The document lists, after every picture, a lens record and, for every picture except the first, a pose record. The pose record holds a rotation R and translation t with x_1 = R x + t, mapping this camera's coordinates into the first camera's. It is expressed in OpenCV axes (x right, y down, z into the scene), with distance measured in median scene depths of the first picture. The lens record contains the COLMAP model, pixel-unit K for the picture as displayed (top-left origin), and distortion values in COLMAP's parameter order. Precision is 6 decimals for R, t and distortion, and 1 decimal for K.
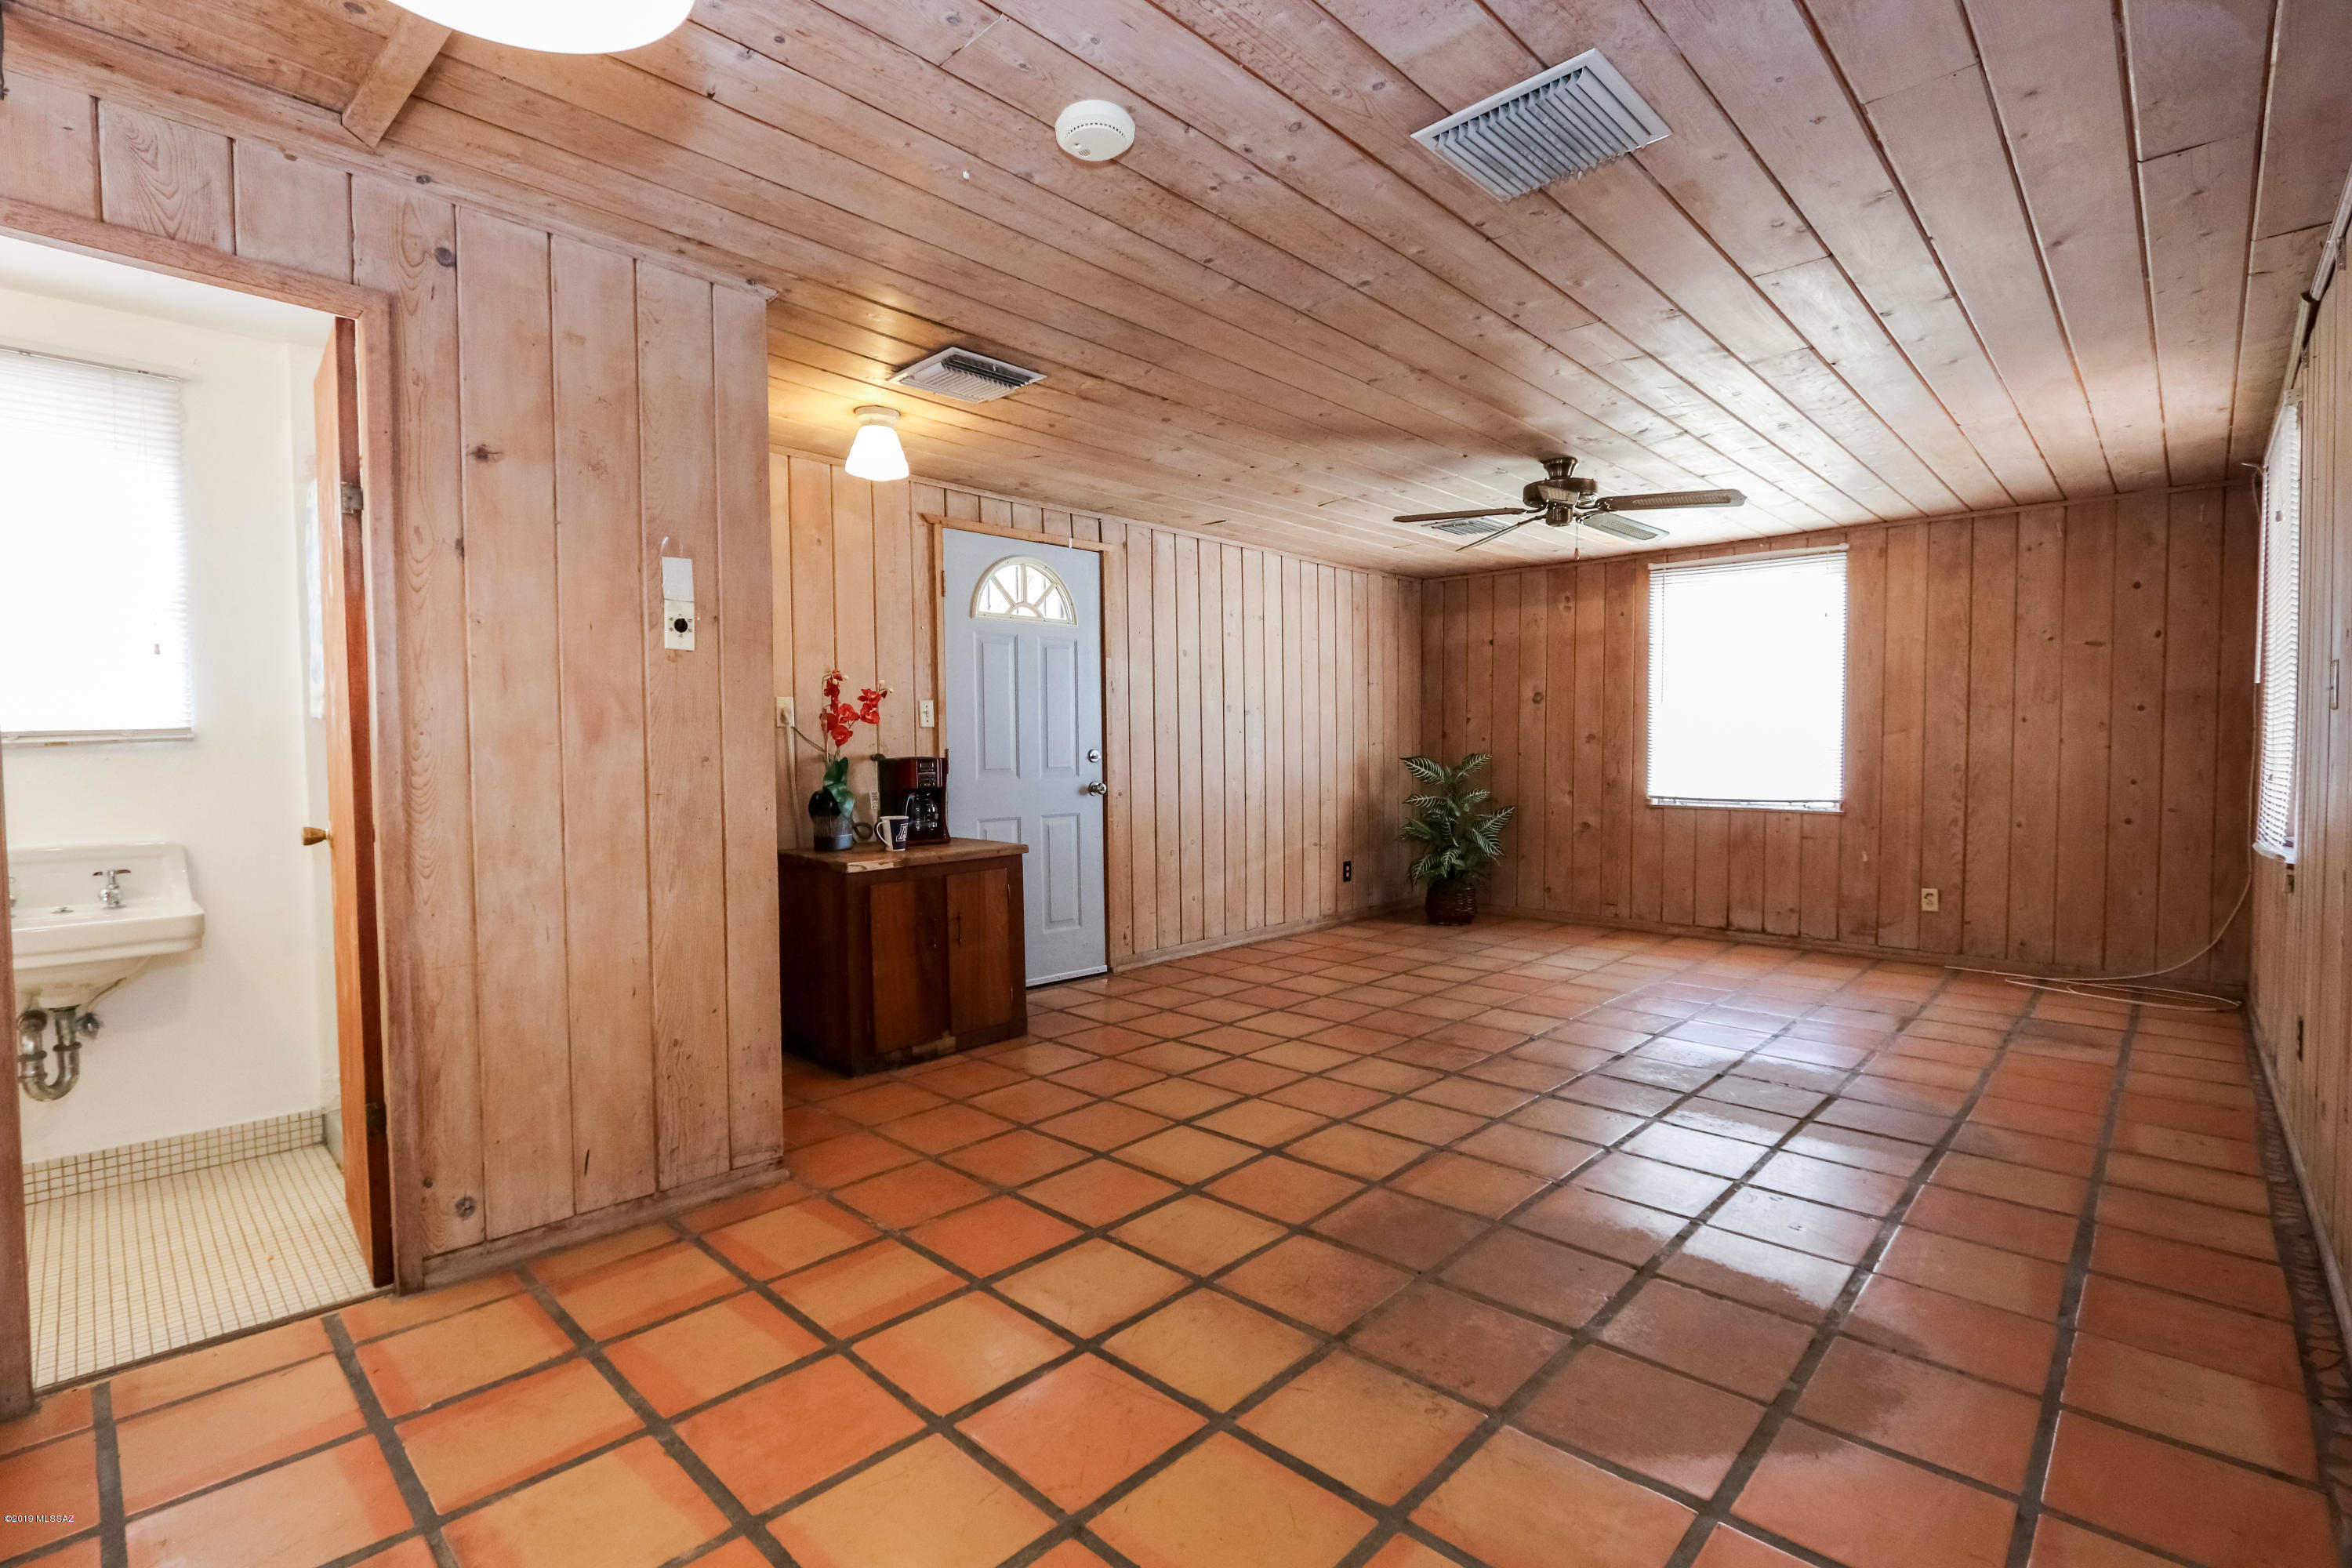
lens RADIAL K [[1071.6, 0, 1167.1], [0, 1071.6, 789.1], [0, 0, 1]] dist [-0.027486, 0.000157]
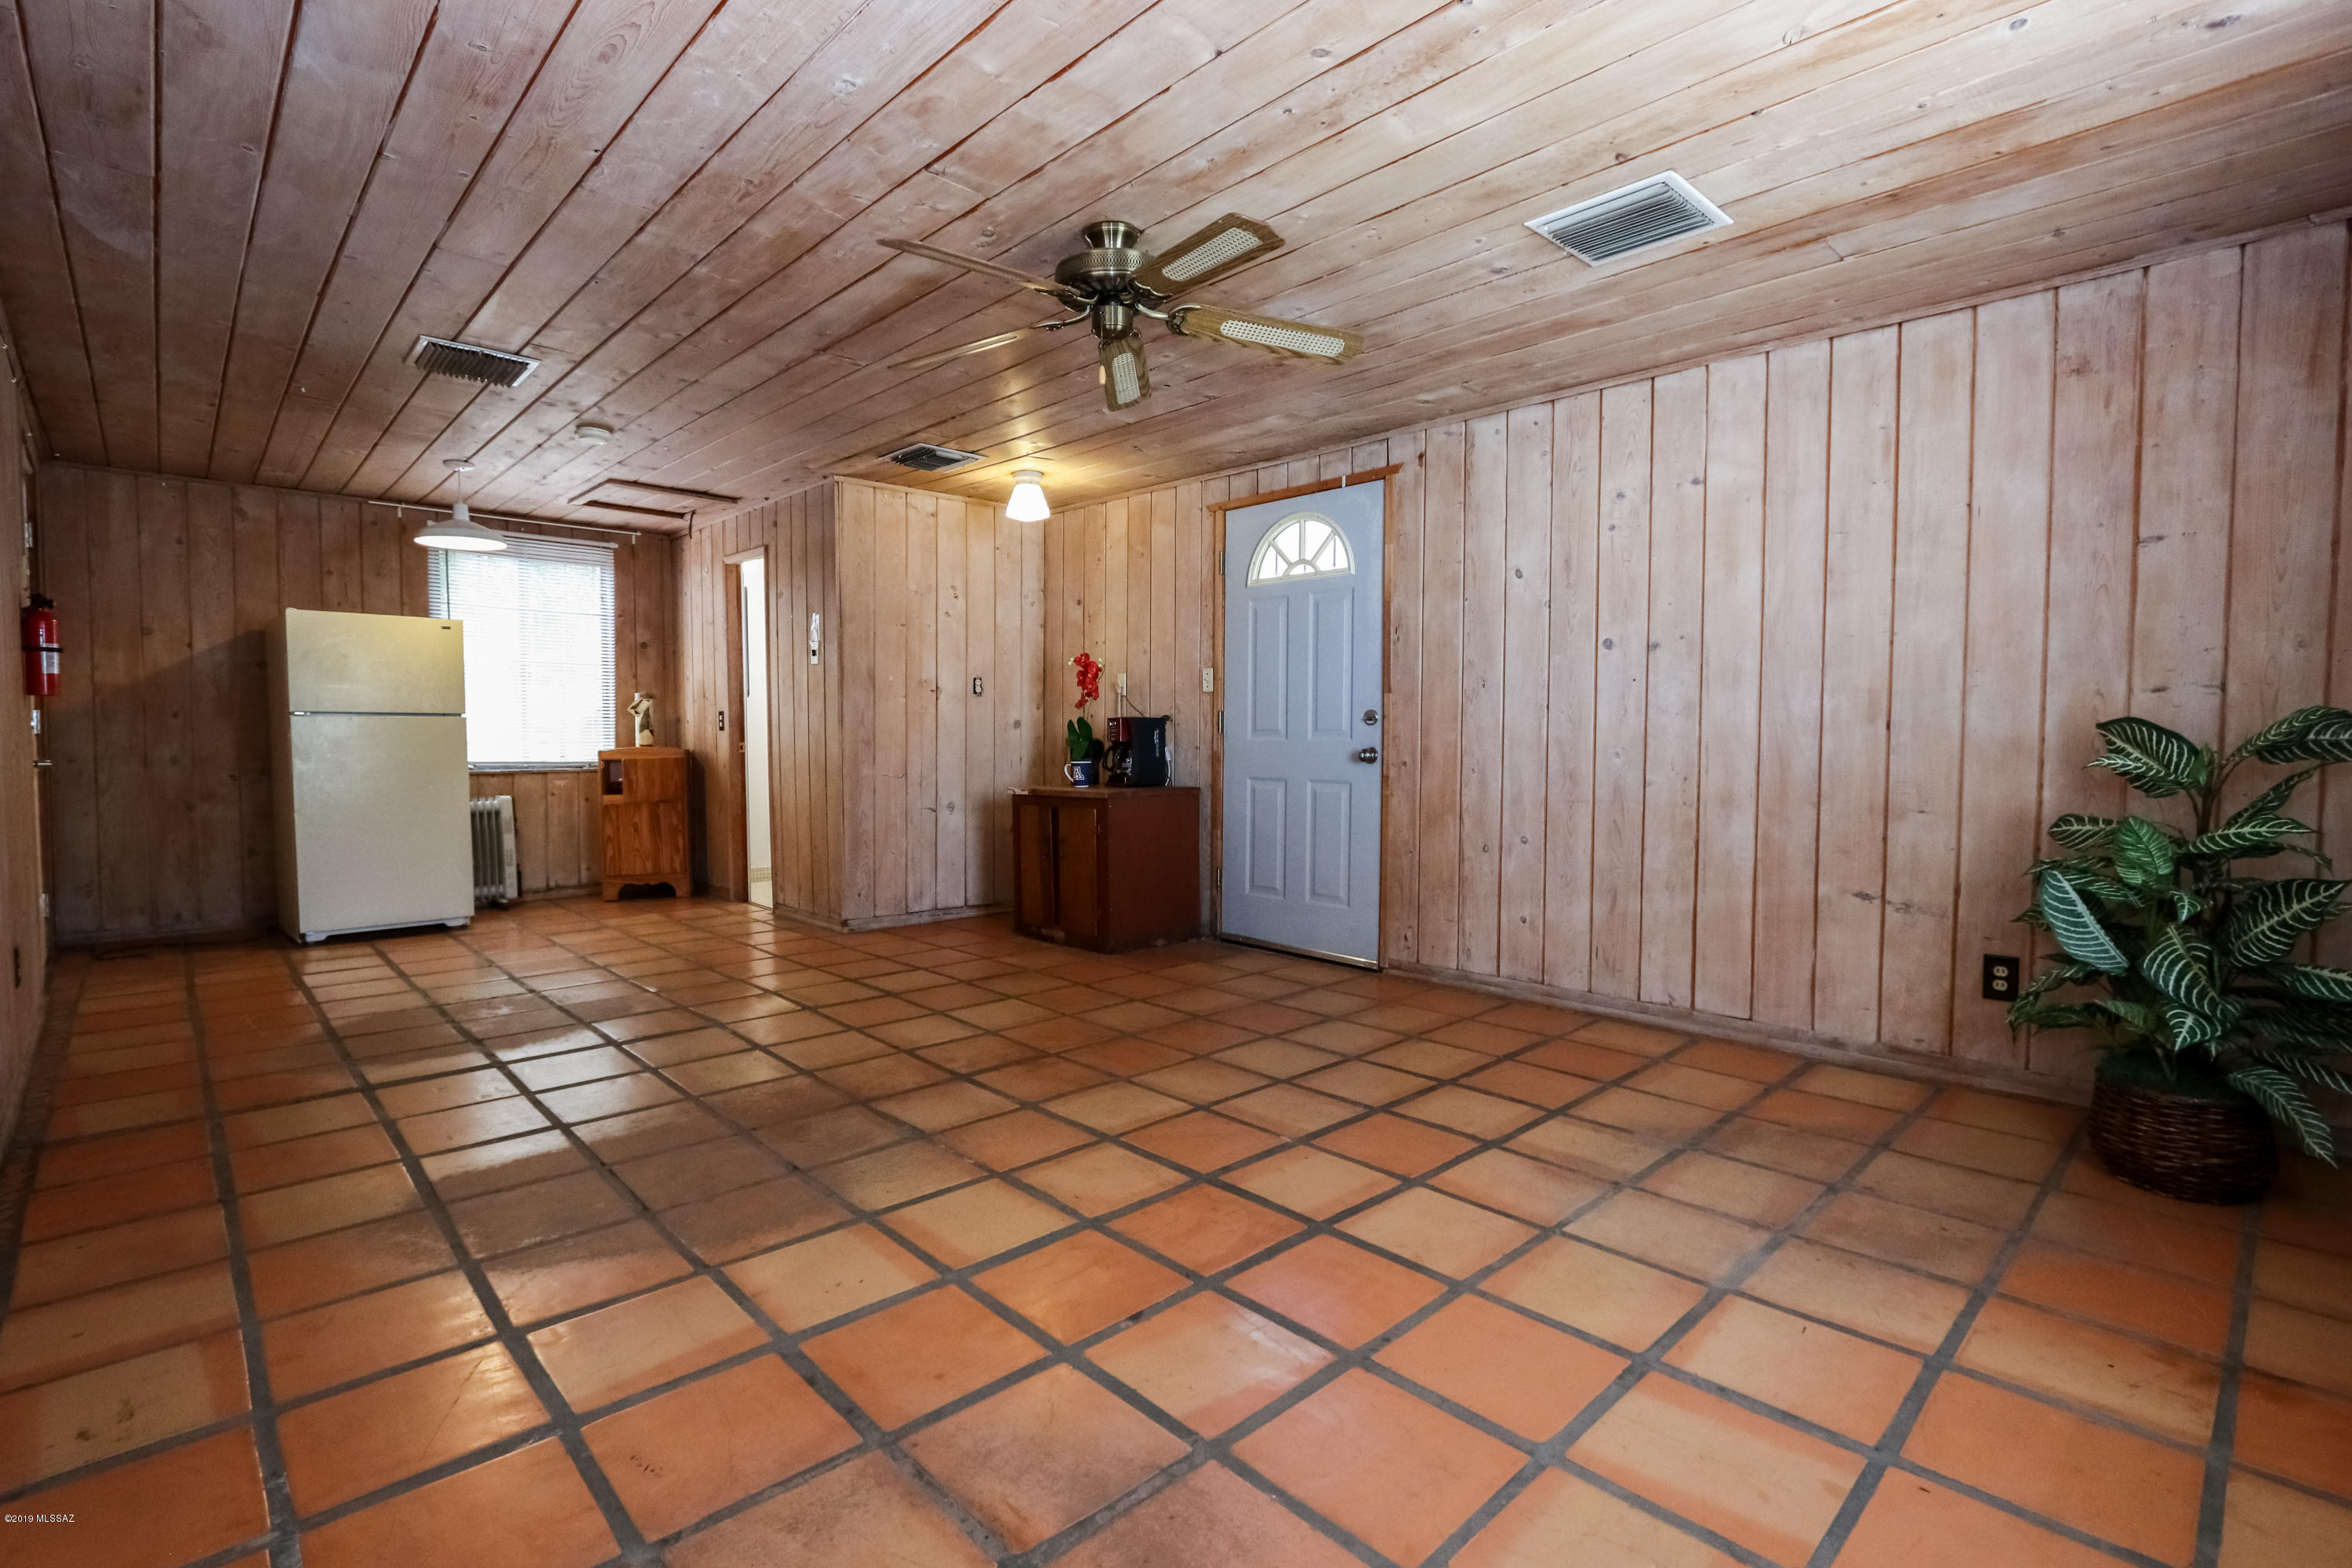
lens RADIAL K [[1094.6, 0, 1146.8], [0, 1094.6, 791.4], [0, 0, 1]] dist [-0.018845, 0.001427]
pose [[-0.053848, 0.062959, -0.996562, 0.880795], [-0.038618, 0.997132, 0.065081, -0.023461], [0.997802, 0.041990, -0.051263, 0.919700]]
